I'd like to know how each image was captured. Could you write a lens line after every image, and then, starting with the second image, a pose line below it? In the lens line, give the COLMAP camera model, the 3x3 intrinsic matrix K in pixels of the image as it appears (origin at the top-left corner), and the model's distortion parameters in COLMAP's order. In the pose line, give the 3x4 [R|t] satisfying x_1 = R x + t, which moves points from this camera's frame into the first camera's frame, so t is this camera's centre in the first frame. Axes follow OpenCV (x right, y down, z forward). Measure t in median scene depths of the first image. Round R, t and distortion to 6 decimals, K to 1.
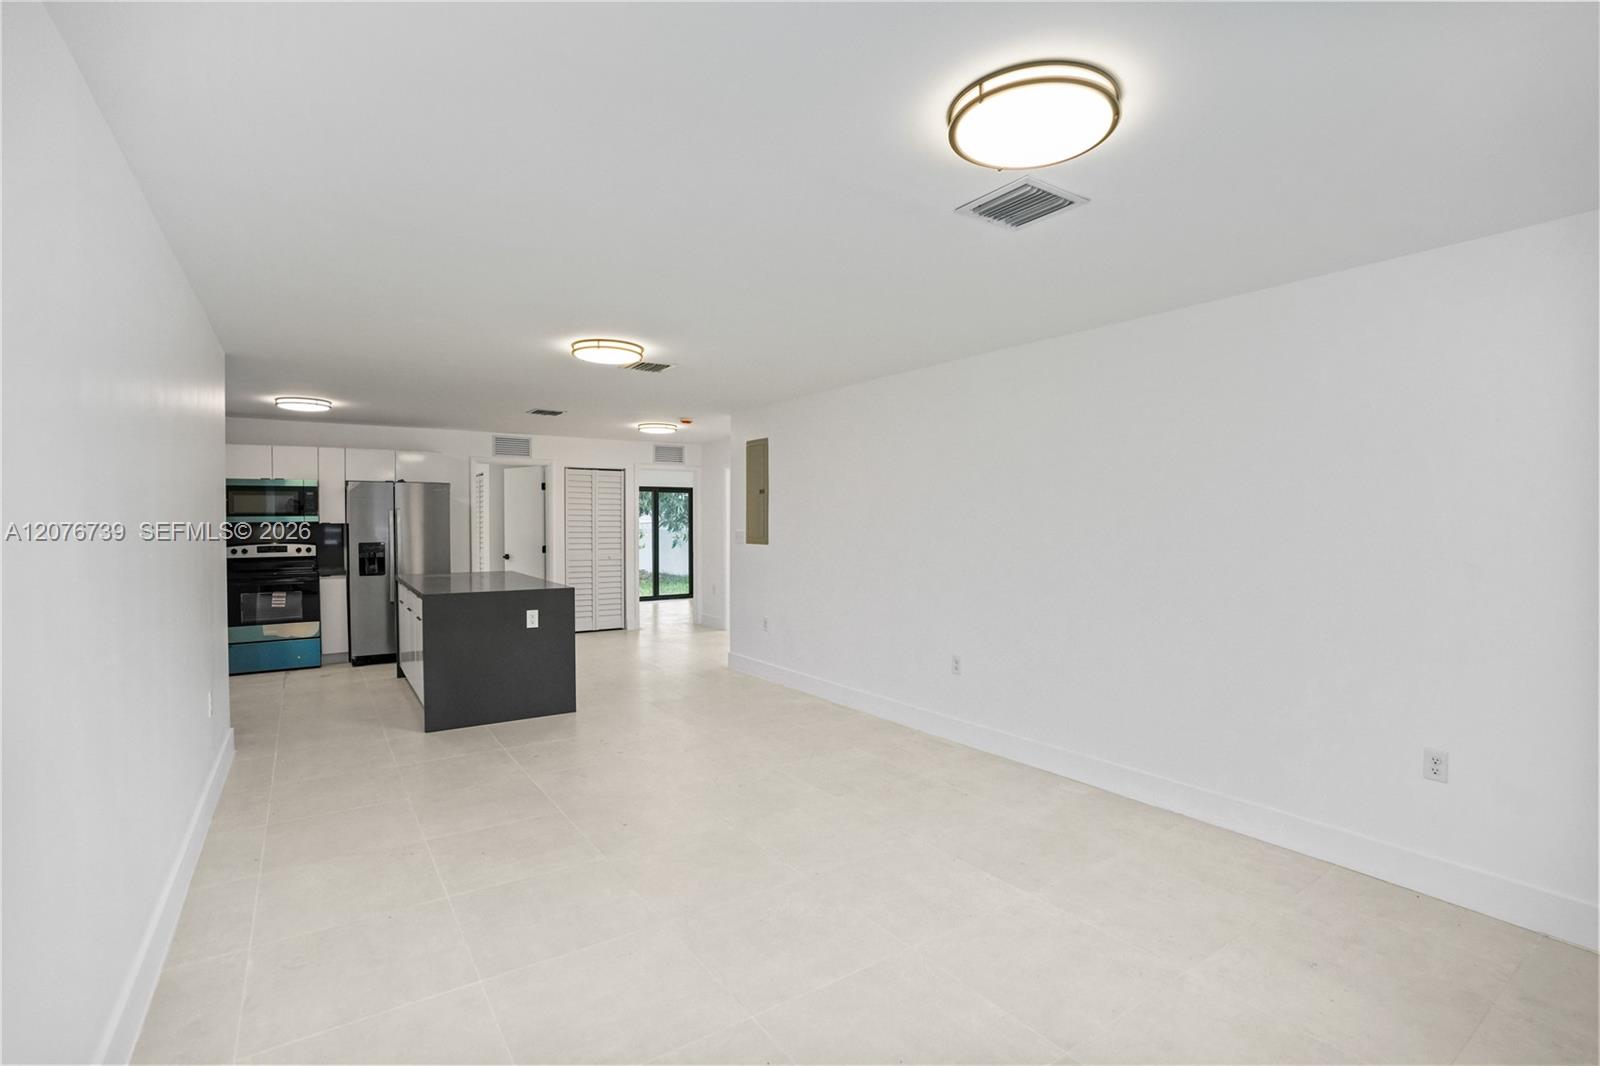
lens RADIAL K [[754.6, 0, 800.0], [0, 754.6, 533.0], [0, 0, 1]] dist [0.020052, 0.000474]
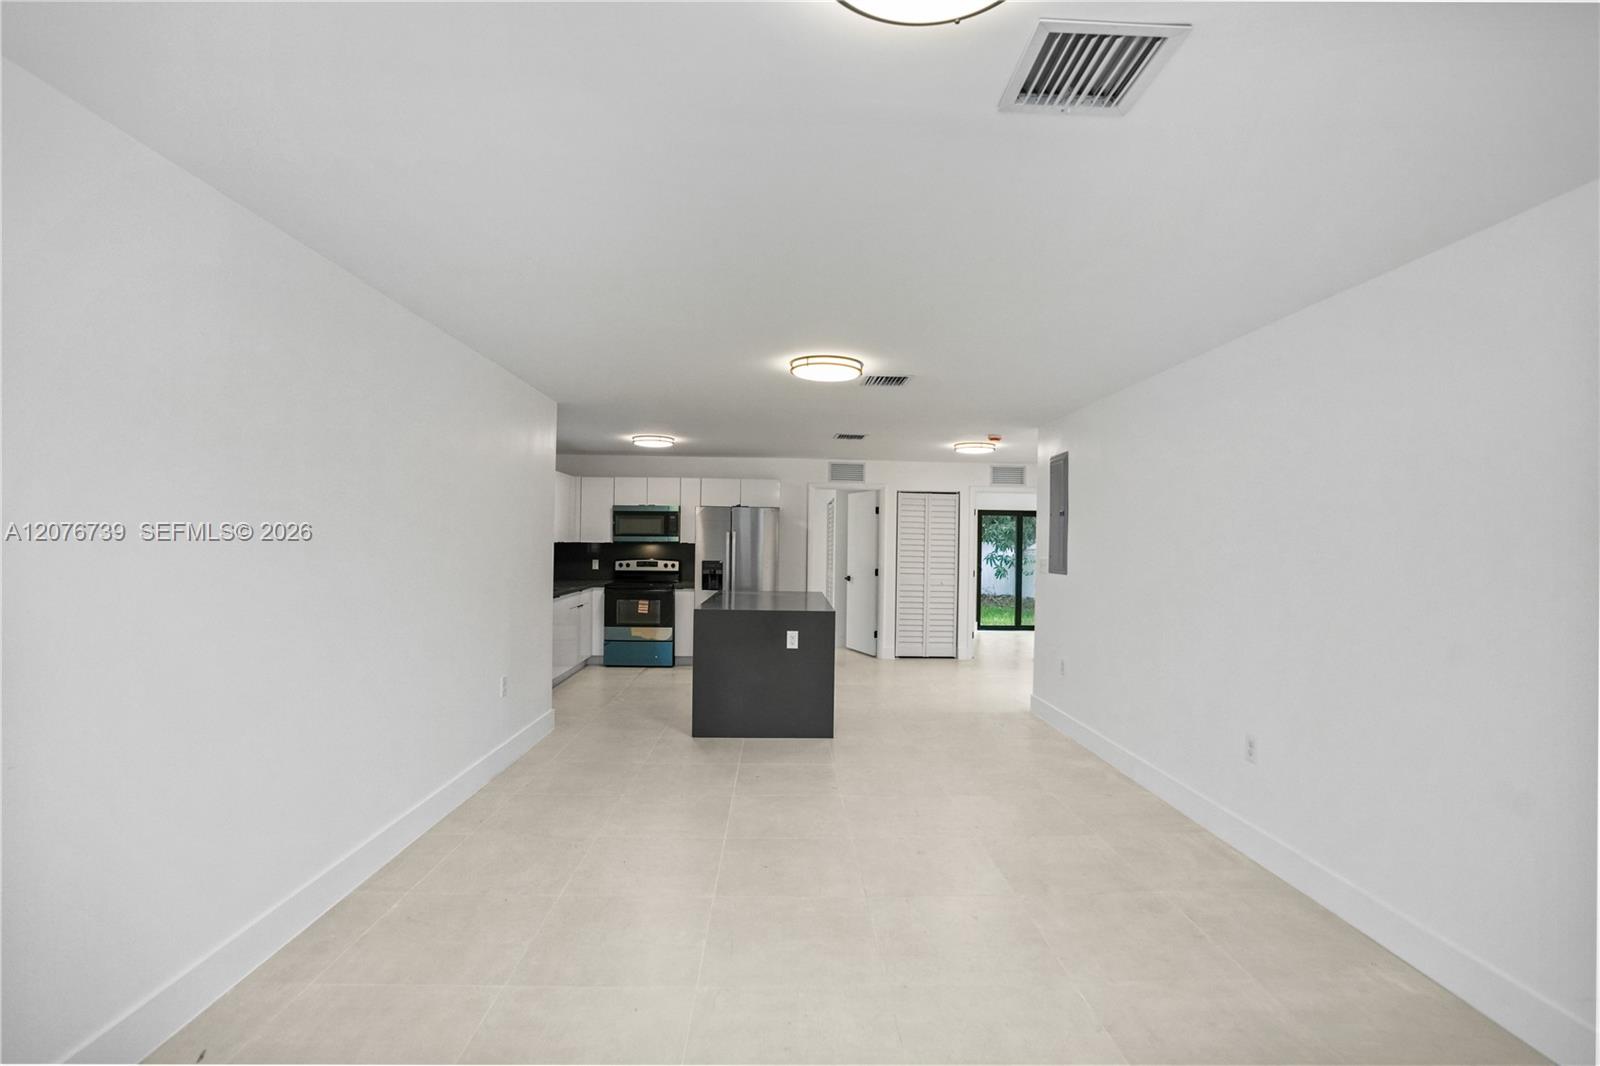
lens RADIAL K [[763.7, 0, 800.0], [0, 763.7, 533.0], [0, 0, 1]] dist [-0.000891, 0.000202]
pose [[0.866507, 0.008377, -0.499095, 0.114864], [-0.025109, 0.999325, -0.026820, -0.001381], [0.498534, 0.035772, 0.866132, 0.081310]]
